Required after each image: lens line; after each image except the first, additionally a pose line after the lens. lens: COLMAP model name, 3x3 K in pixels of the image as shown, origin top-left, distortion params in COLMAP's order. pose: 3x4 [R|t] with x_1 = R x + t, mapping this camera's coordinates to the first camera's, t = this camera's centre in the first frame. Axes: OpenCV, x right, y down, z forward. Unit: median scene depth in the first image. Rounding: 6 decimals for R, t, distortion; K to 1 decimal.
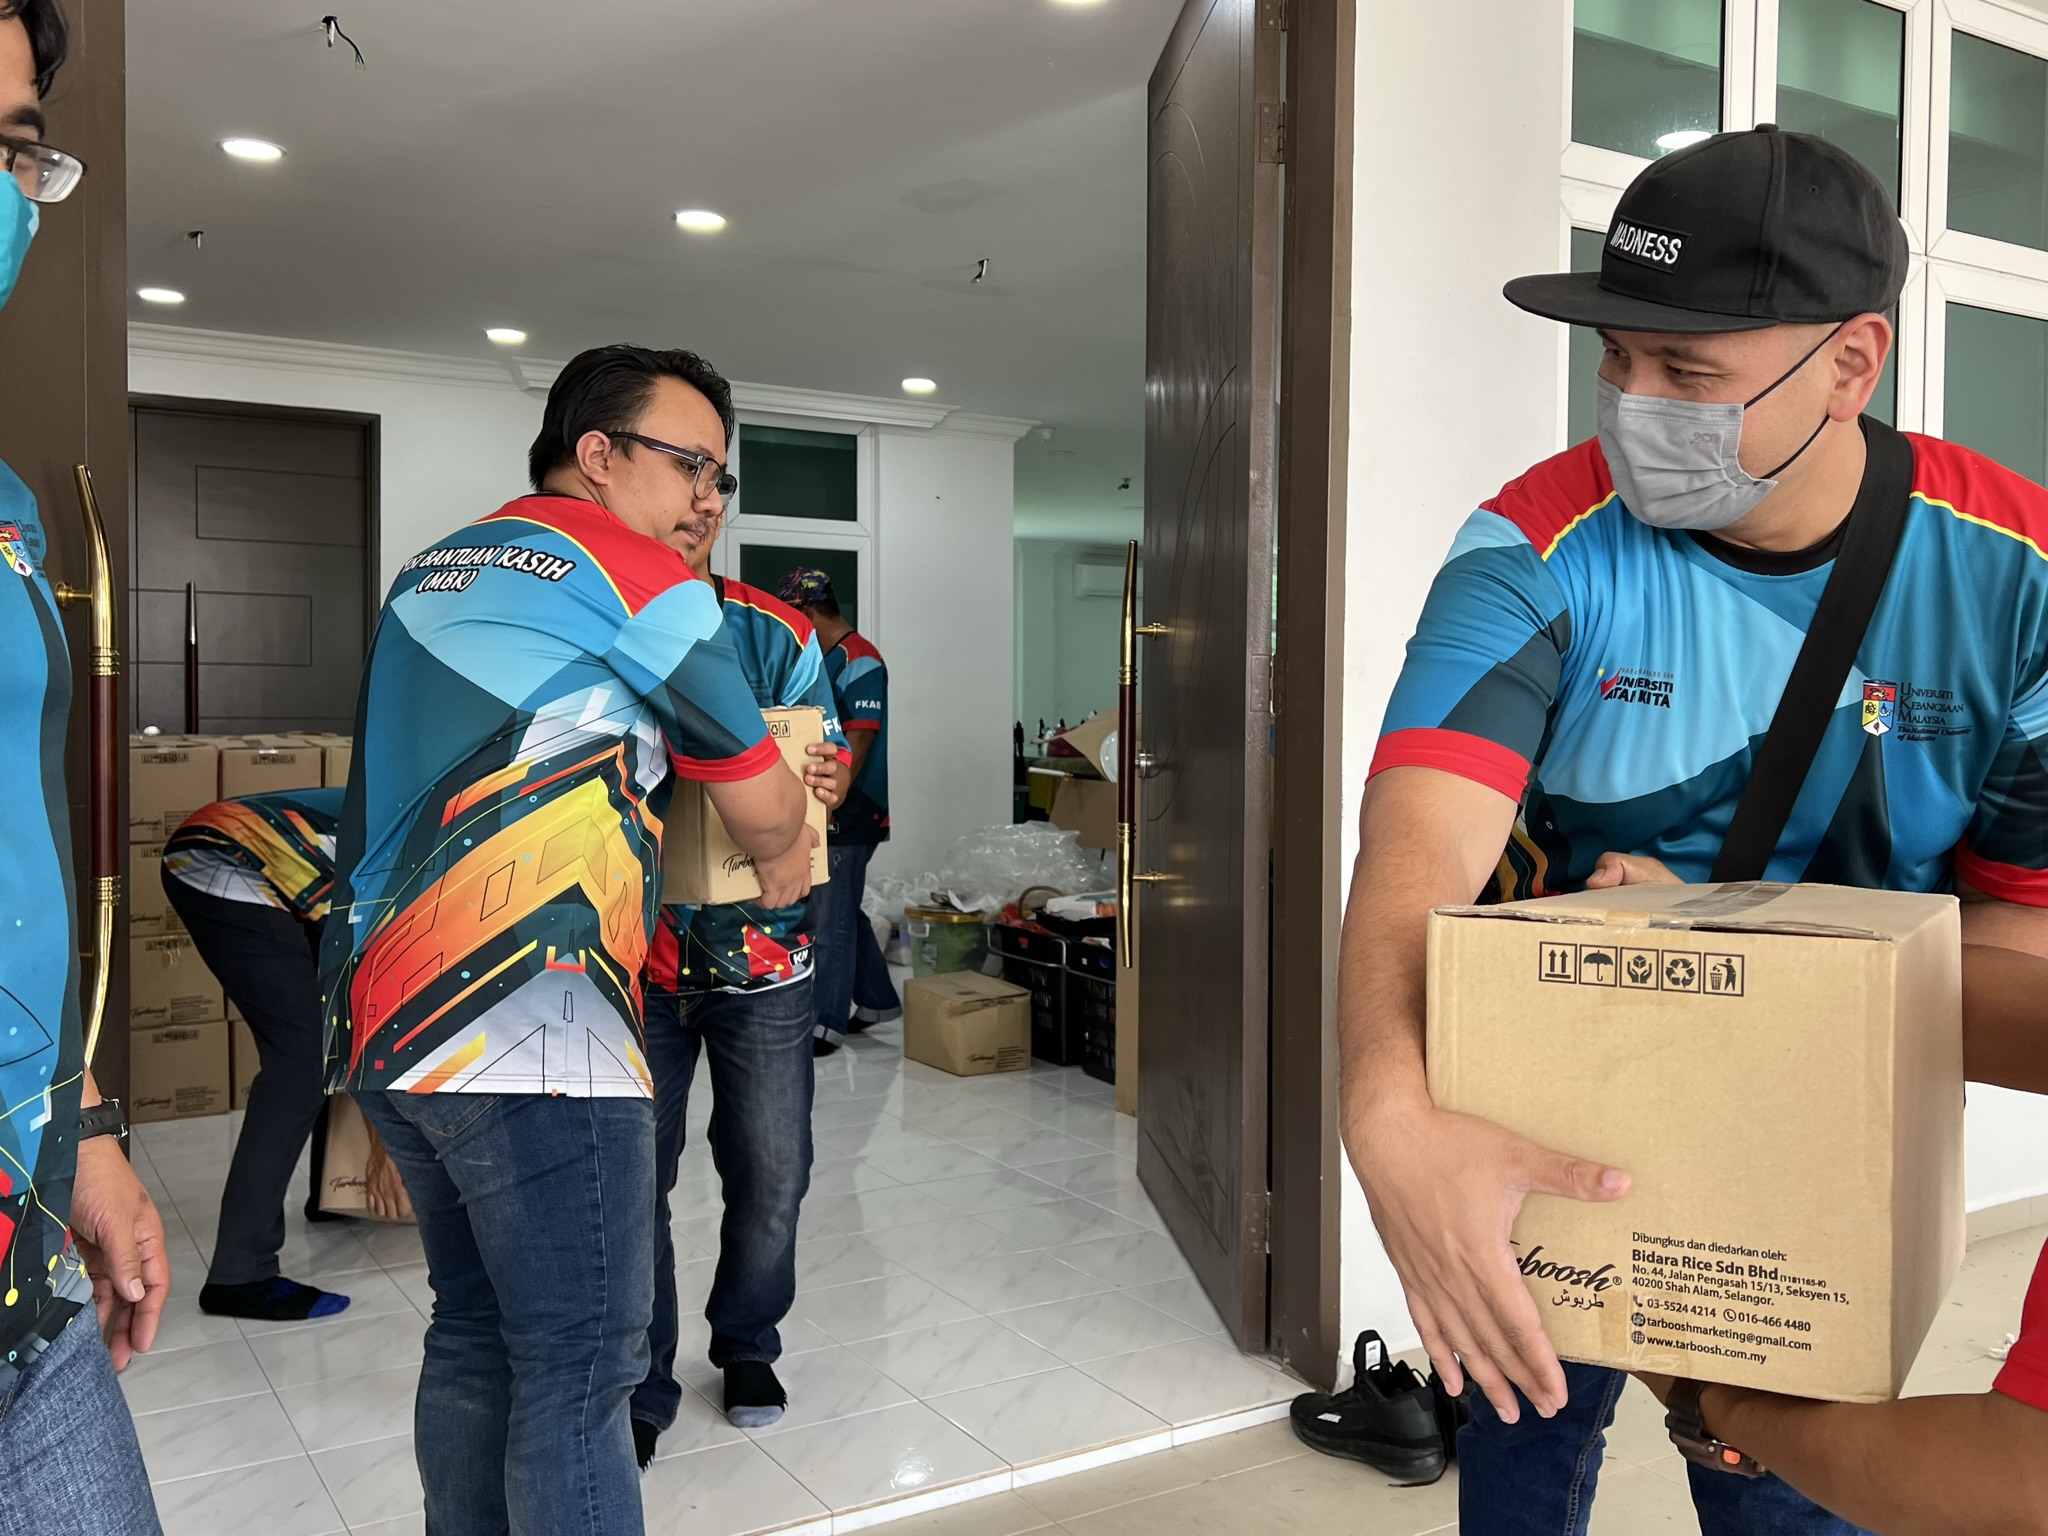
lens RADIAL K [[1852.9, 0, 1027.0], [0, 1852.9, 737.1], [0, 0, 1]] dist [0.048007, -0.039695]
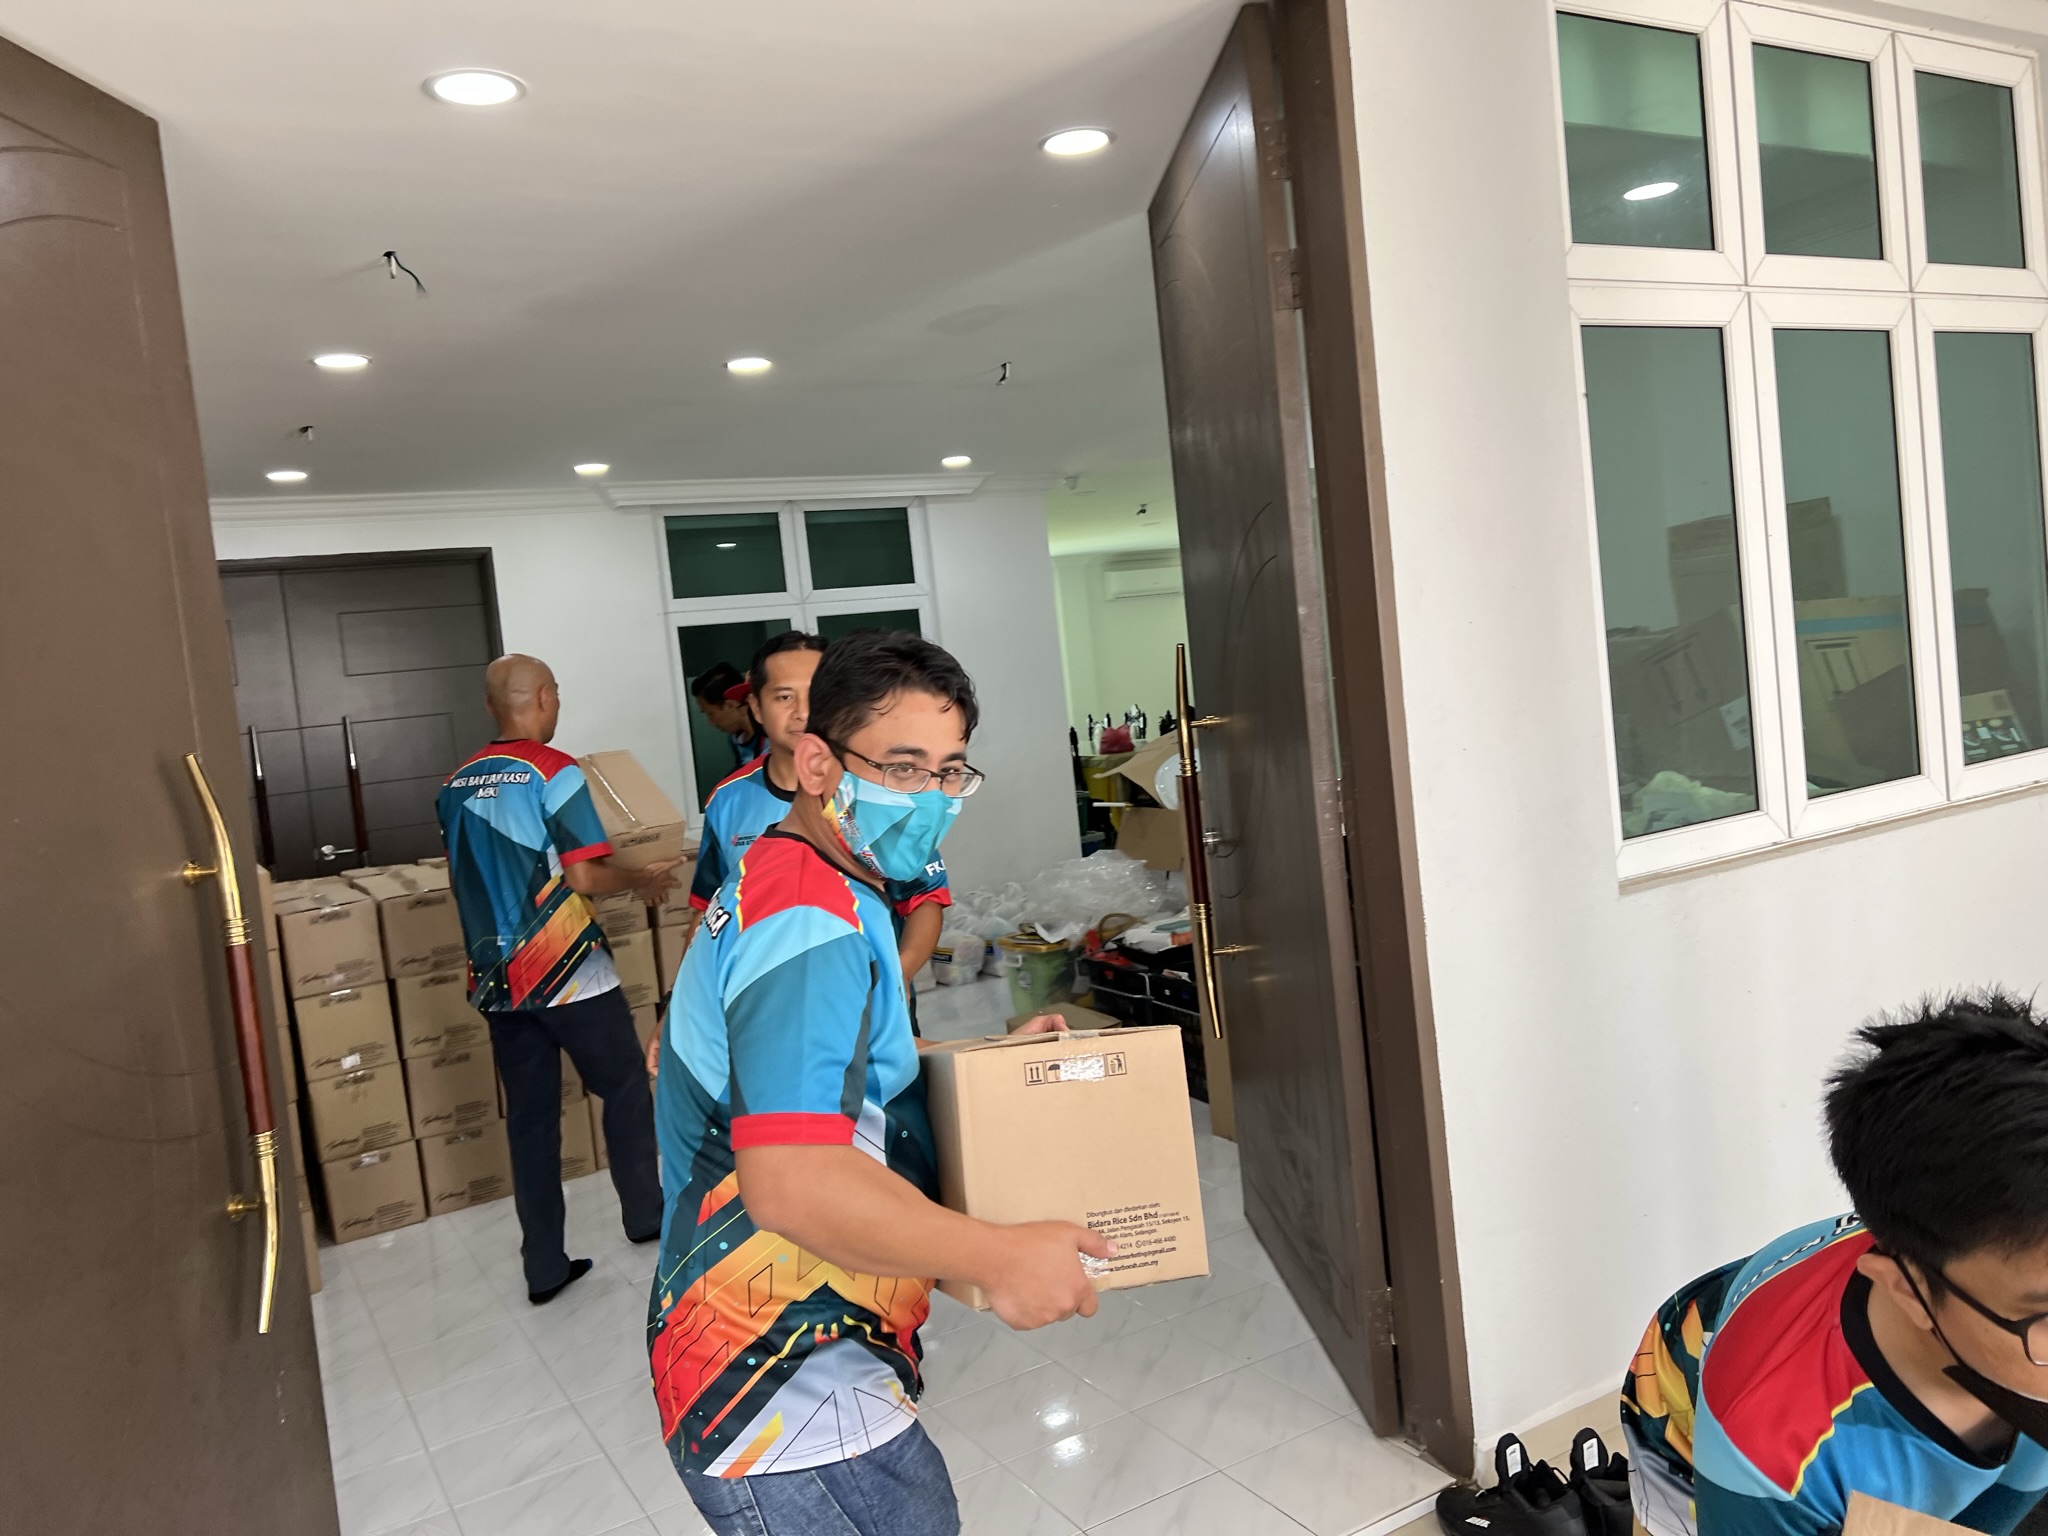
lens RADIAL K [[1561.1, 0, 1019.2], [0, 1561.1, 748.5], [0, 0, 1]] dist [0.047875, -0.034571]
pose [[0.993350, -0.109027, -0.036994, -0.008203], [0.110142, 0.993476, 0.029576, -0.080172], [0.033528, -0.033454, 0.998878, 0.087964]]
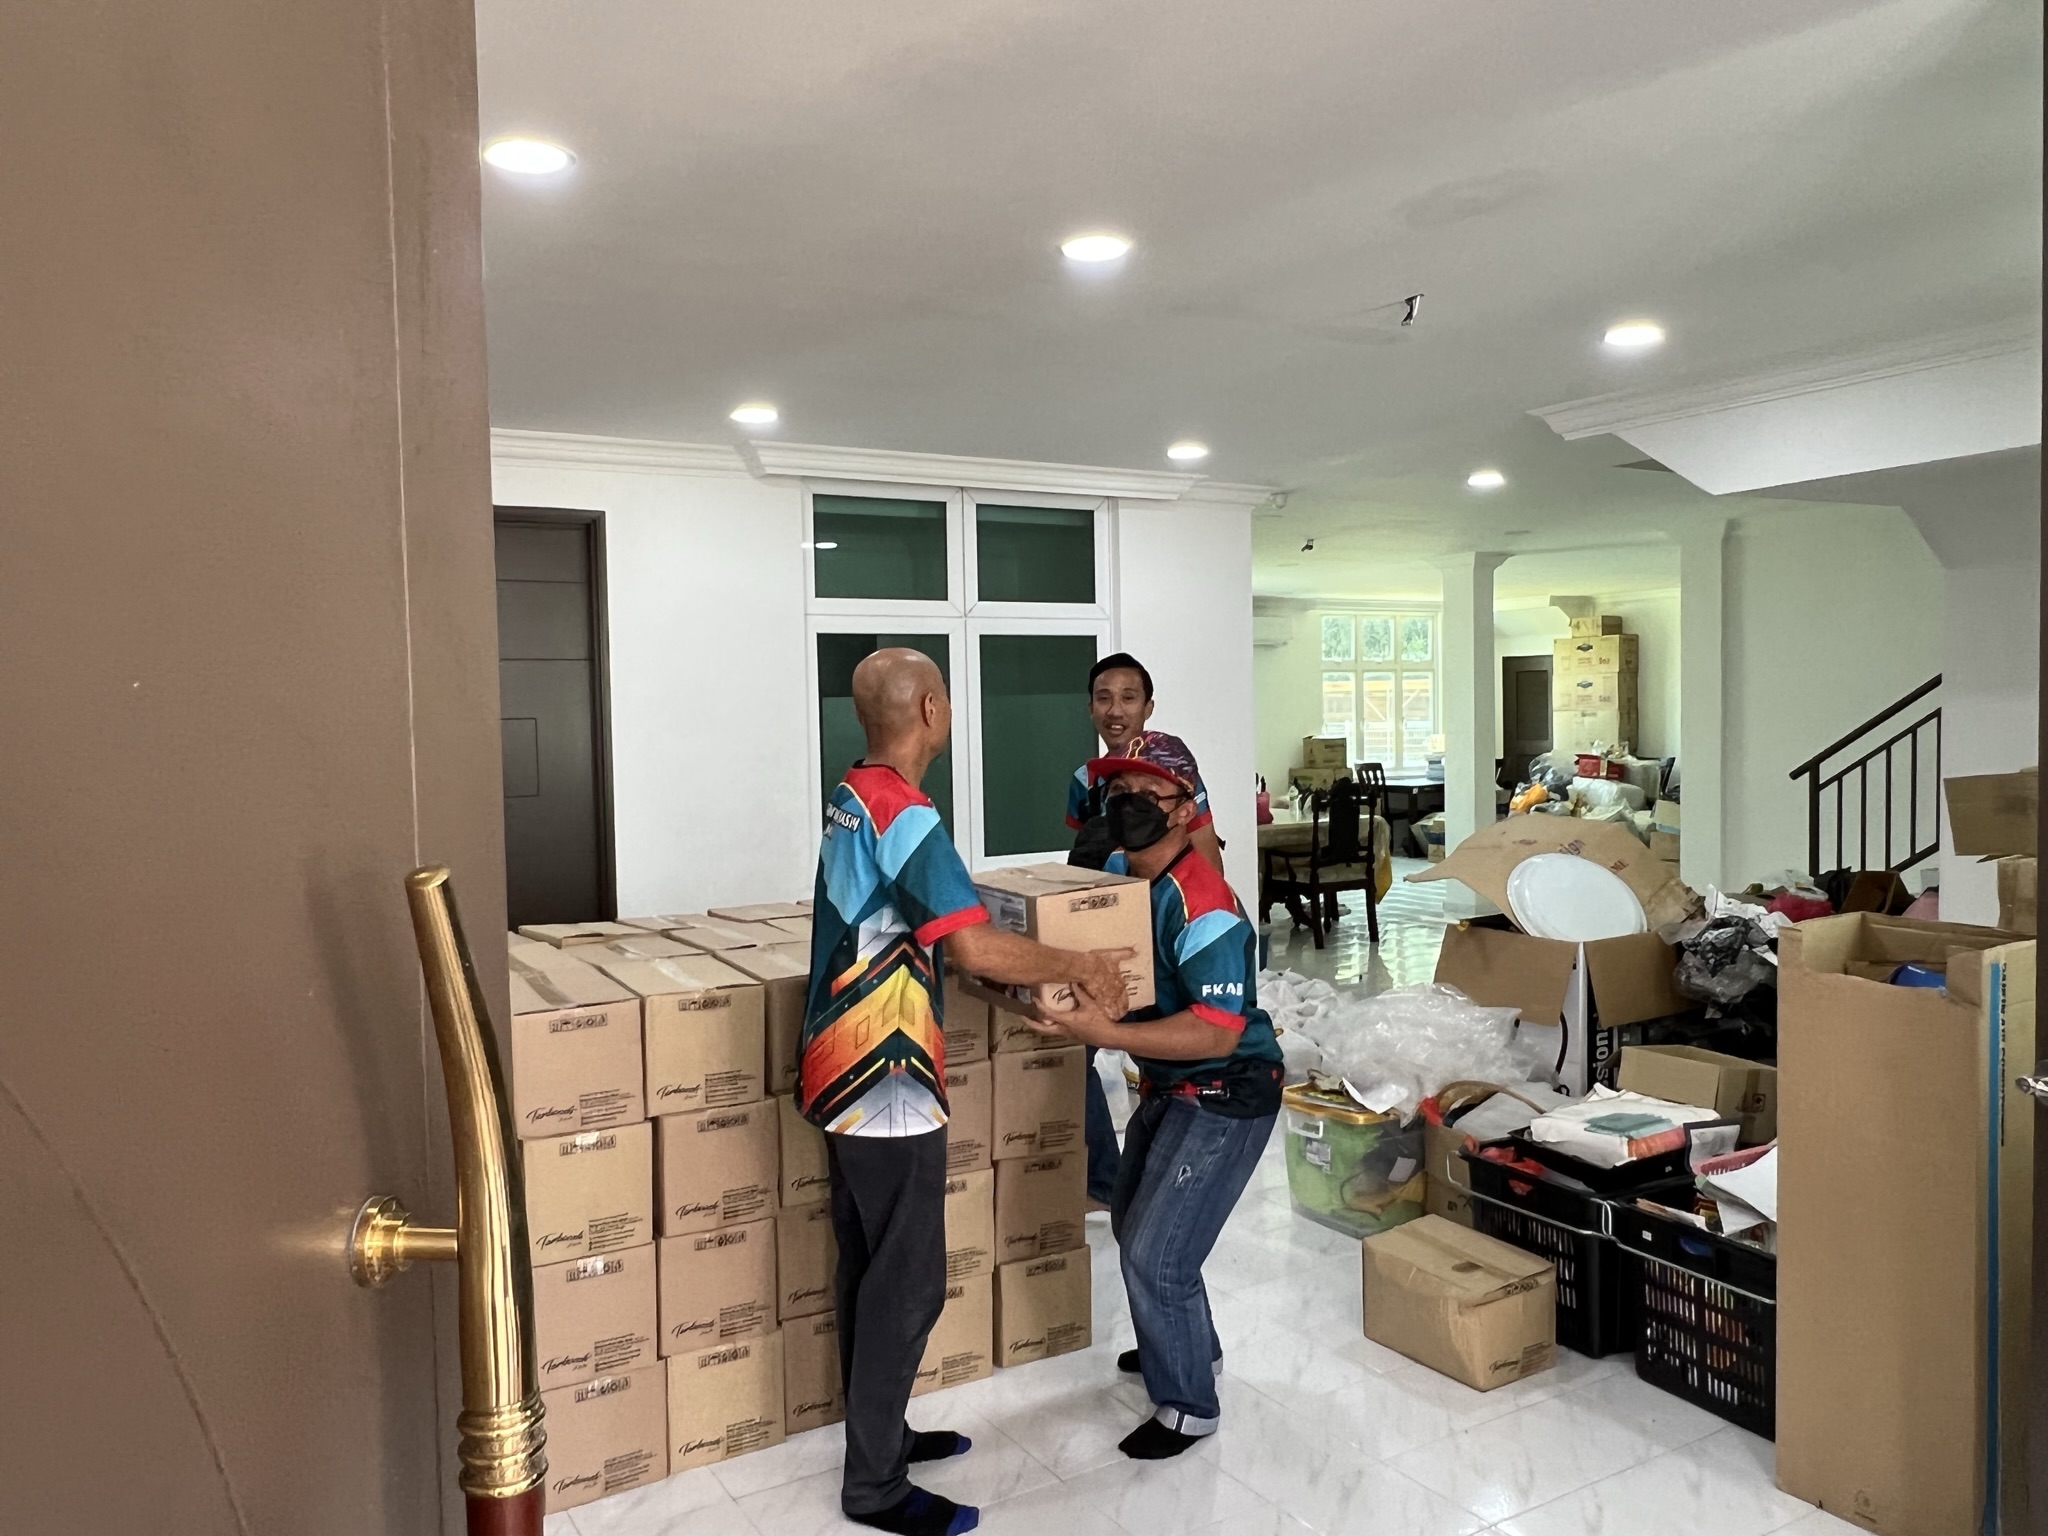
lens RADIAL K [[1550.6, 0, 987.9], [0, 1550.6, 751.3], [0, 0, 1]] dist [-0.025840, 0.010809]
pose [[0.999159, -0.026981, -0.030883, -0.270573], [0.027192, 0.999610, 0.006423, -0.108200], [0.030697, -0.007257, 0.999502, 0.497041]]
